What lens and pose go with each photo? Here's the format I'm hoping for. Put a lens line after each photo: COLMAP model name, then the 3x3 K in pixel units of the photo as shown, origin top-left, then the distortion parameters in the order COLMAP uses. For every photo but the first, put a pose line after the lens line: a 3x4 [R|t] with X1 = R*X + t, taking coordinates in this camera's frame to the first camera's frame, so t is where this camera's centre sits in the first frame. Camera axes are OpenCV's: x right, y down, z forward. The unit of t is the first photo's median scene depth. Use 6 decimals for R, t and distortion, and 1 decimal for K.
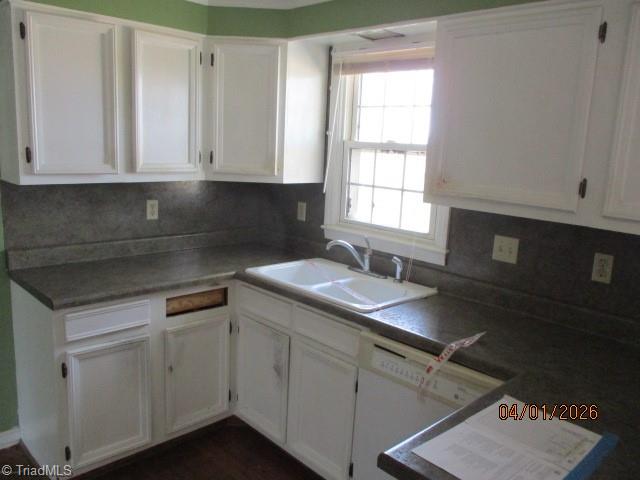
lens RADIAL K [[536.0, 0, 320.8], [0, 536.0, 240.2], [0, 0, 1]] dist [-0.000676, -0.003922]
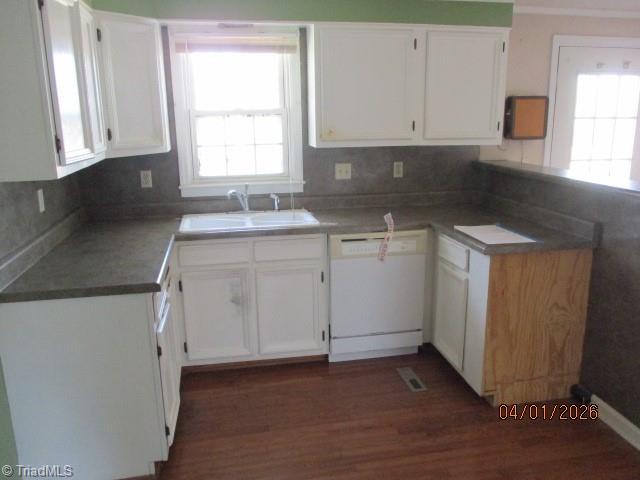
lens RADIAL K [[536.0, 0, 320.6], [0, 536.0, 239.8], [0, 0, 1]] dist [-0.000676, -0.003922]
pose [[0.553020, -0.251873, 0.794185, -0.901762], [0.194594, 0.965894, 0.170827, -0.064171], [-0.810125, 0.060073, 0.583171, 0.119257]]
